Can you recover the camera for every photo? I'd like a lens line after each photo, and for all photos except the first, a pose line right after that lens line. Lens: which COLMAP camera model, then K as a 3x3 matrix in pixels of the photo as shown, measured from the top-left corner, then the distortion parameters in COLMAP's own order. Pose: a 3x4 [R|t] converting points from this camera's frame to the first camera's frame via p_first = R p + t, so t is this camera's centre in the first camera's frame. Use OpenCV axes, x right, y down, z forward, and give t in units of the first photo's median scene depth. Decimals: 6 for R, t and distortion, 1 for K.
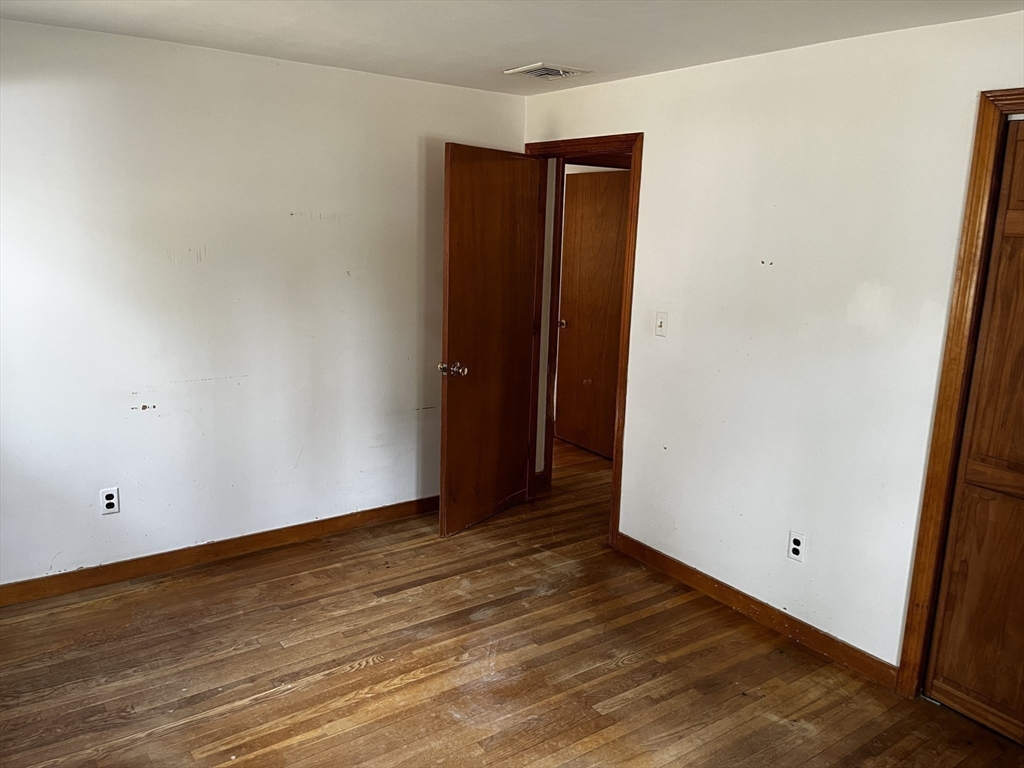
lens RADIAL K [[778.2, 0, 505.2], [0, 778.2, 376.5], [0, 0, 1]] dist [0.064759, -0.089333]
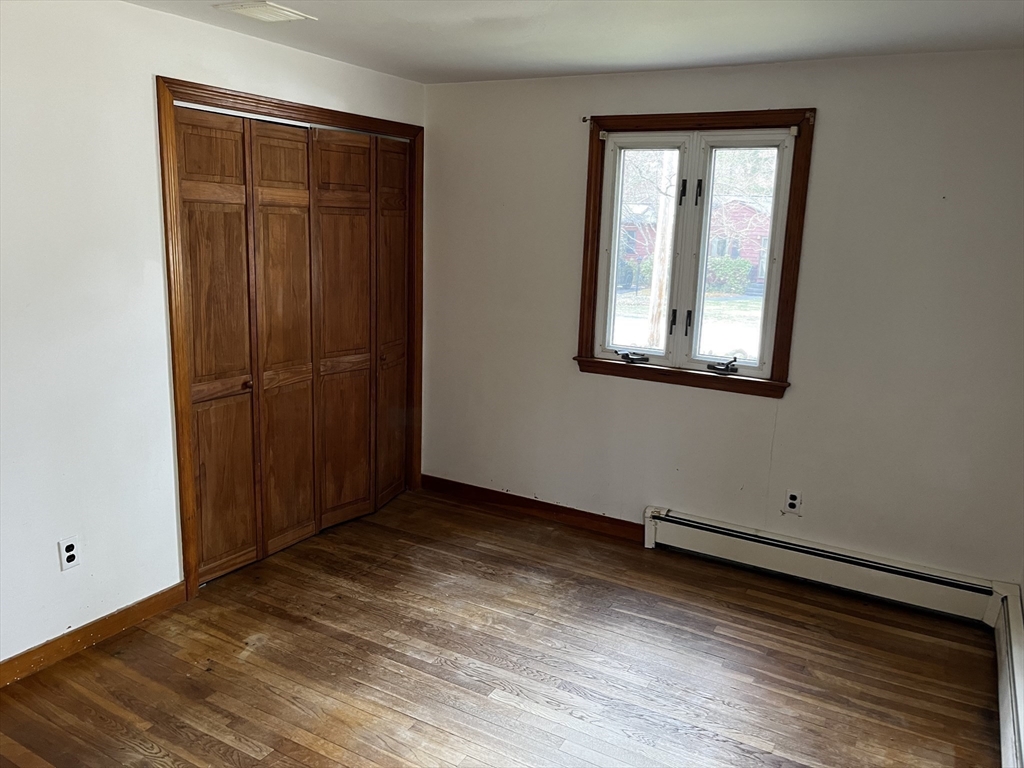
lens RADIAL K [[778.2, 0, 506.3], [0, 778.2, 386.5], [0, 0, 1]] dist [0.064759, -0.089333]
pose [[-0.416557, -0.237144, 0.877635, -0.667401], [0.129887, 0.939950, 0.315631, -0.206943], [-0.899783, 0.245471, -0.360741, 0.965244]]
